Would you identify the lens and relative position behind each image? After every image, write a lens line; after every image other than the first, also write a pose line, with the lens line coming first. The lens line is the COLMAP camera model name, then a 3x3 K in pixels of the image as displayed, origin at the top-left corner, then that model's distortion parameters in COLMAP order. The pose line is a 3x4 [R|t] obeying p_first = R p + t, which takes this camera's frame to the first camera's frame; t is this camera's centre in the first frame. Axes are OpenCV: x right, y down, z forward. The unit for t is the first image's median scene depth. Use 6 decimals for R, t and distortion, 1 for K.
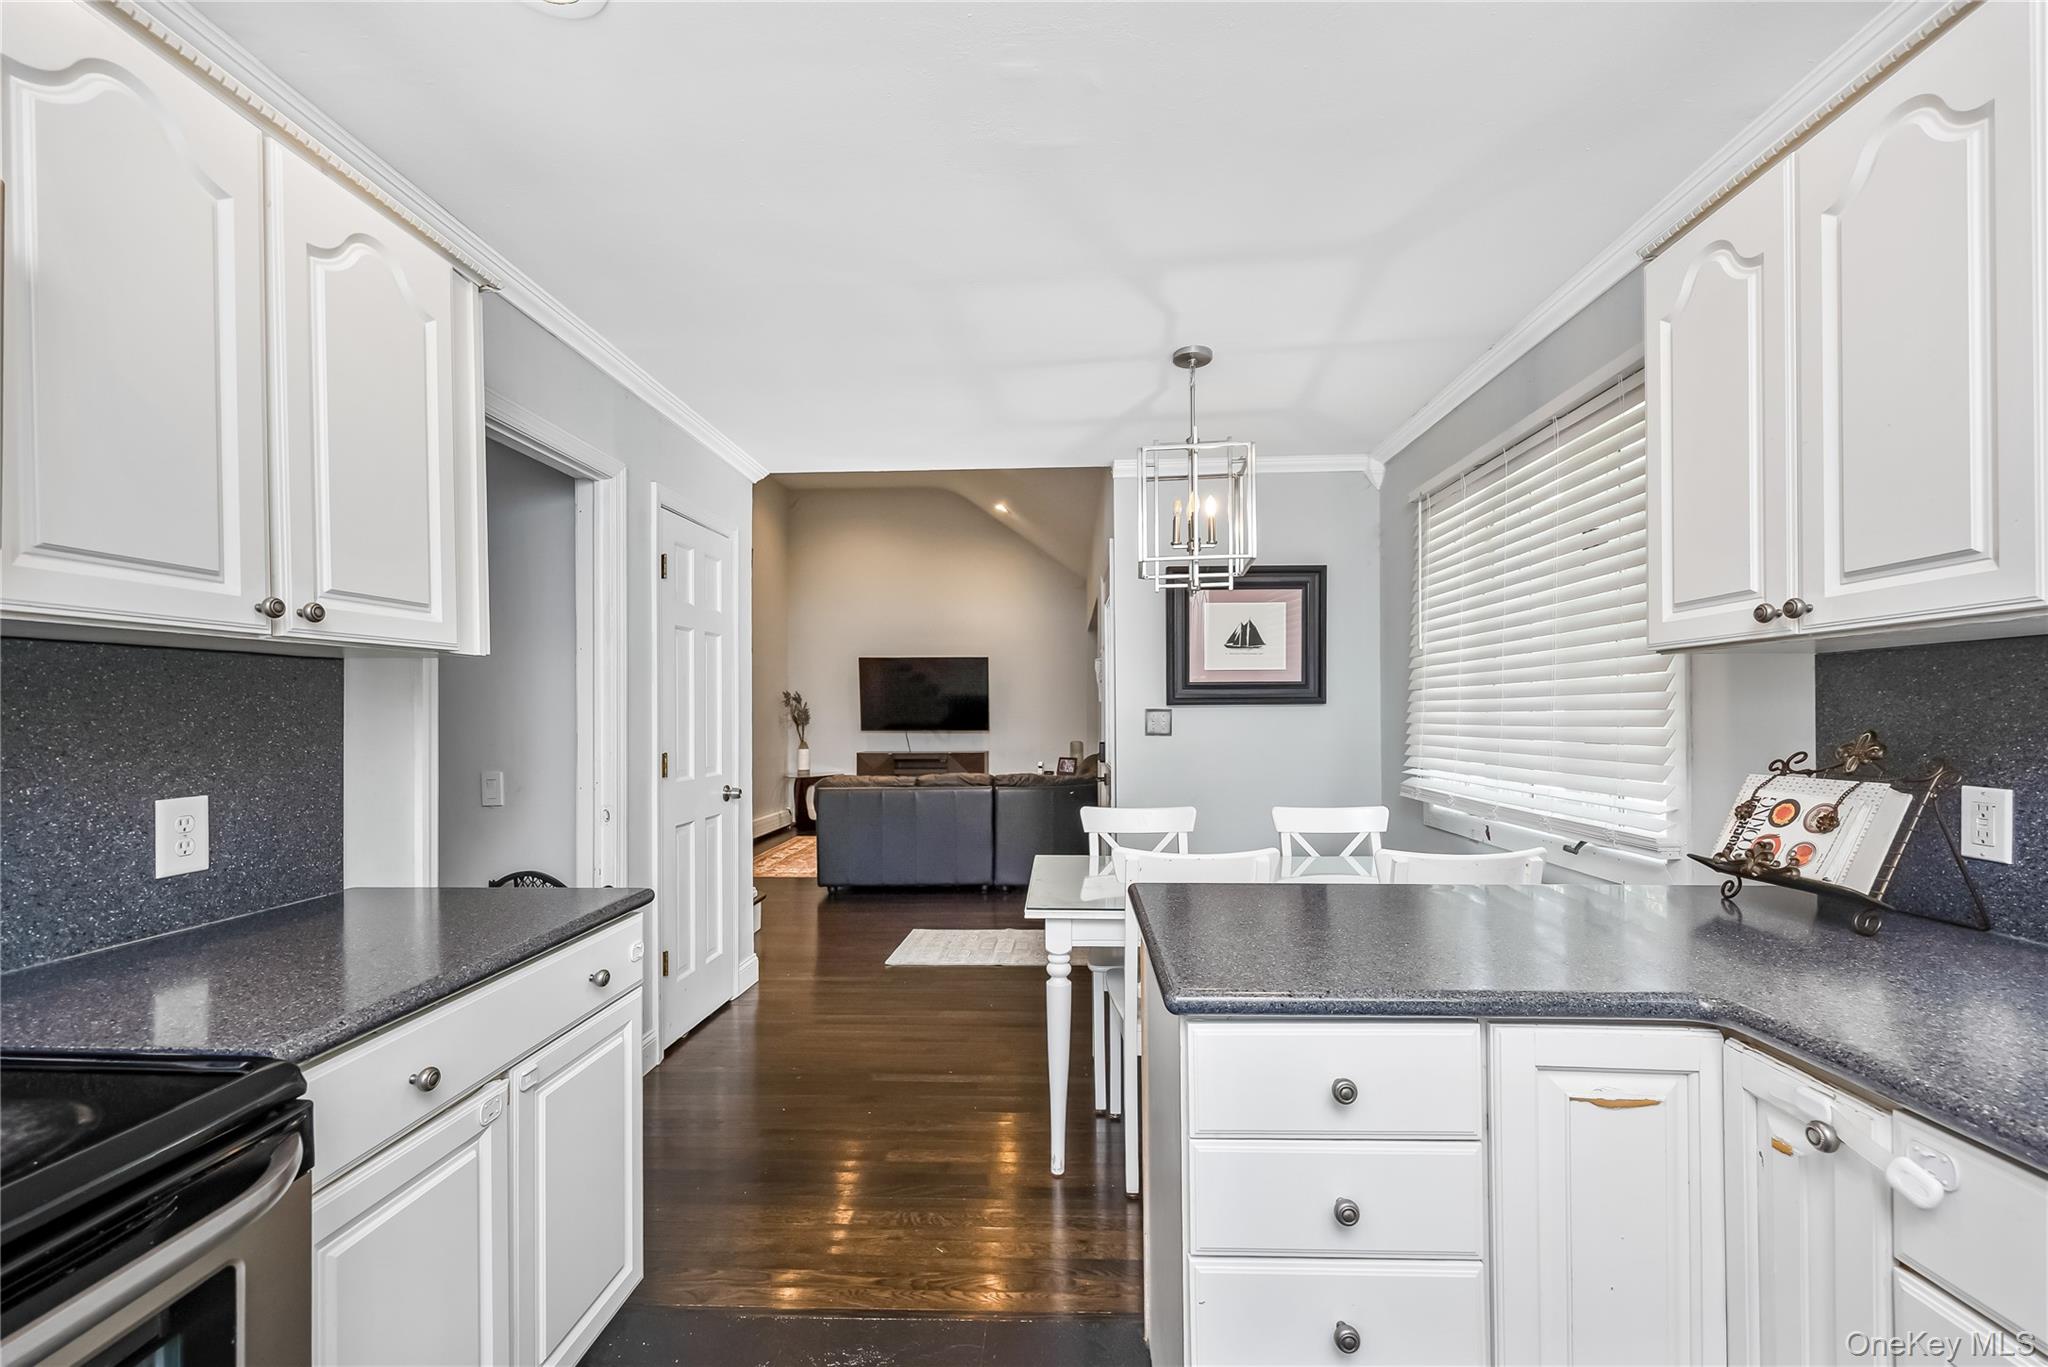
lens RADIAL K [[789.3, 0, 1024.9], [0, 789.3, 715.8], [0, 0, 1]] dist [-0.001524, -0.000086]
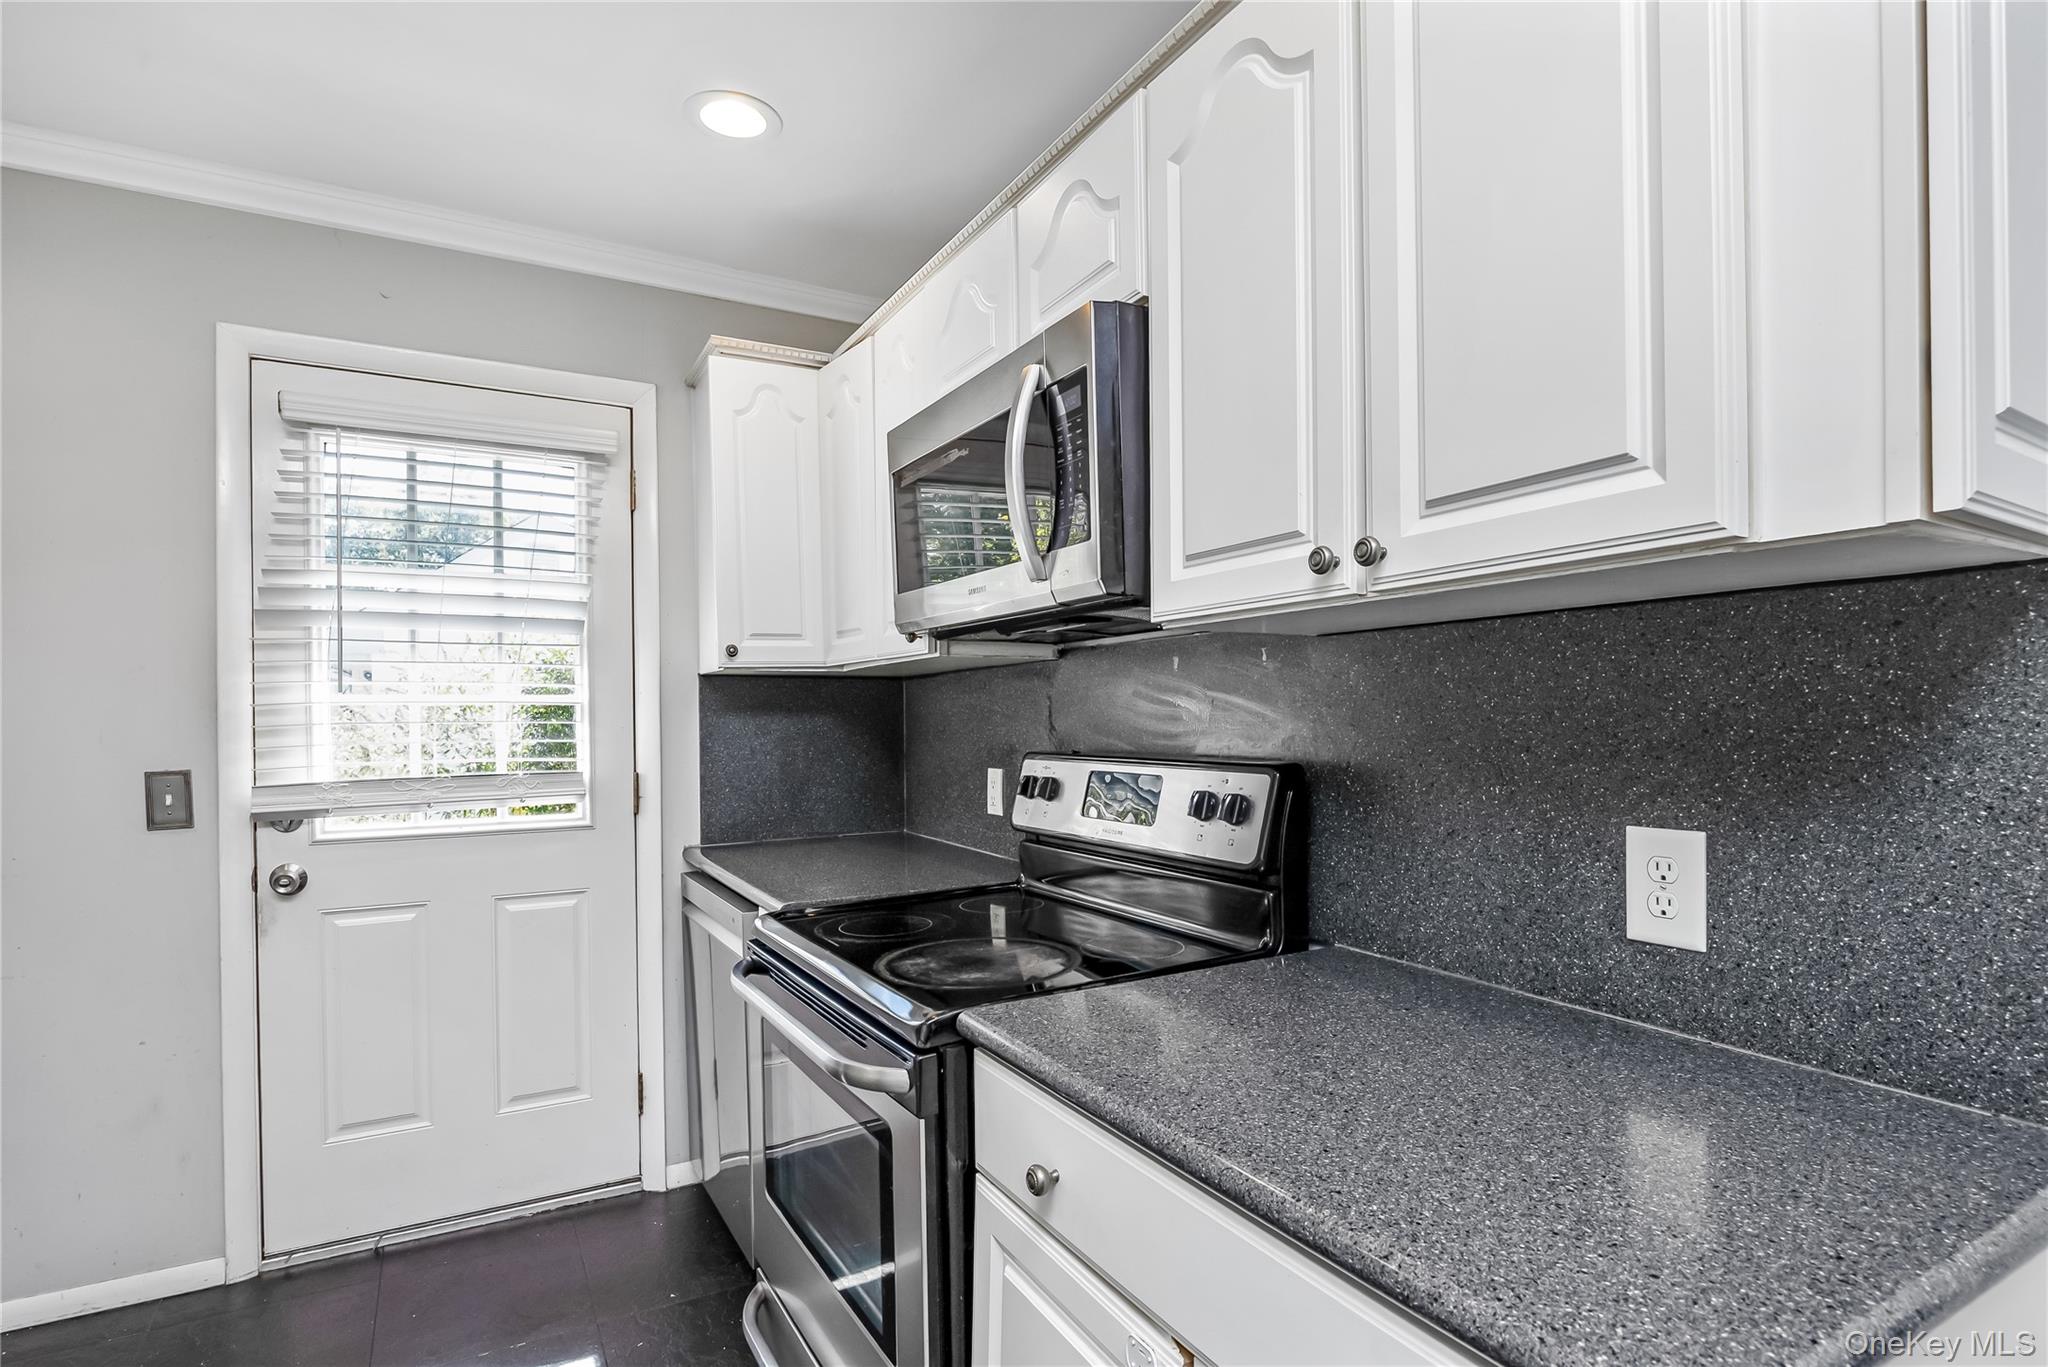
lens RADIAL K [[1006.7, 0, 1032.5], [0, 1006.7, 713.5], [0, 0, 1]] dist [-0.013617, 0.000587]
pose [[-0.842932, 0.008628, -0.537950, -0.187232], [0.006161, 0.999961, 0.006384, -0.000054], [0.537984, 0.002066, -0.842952, 1.465199]]
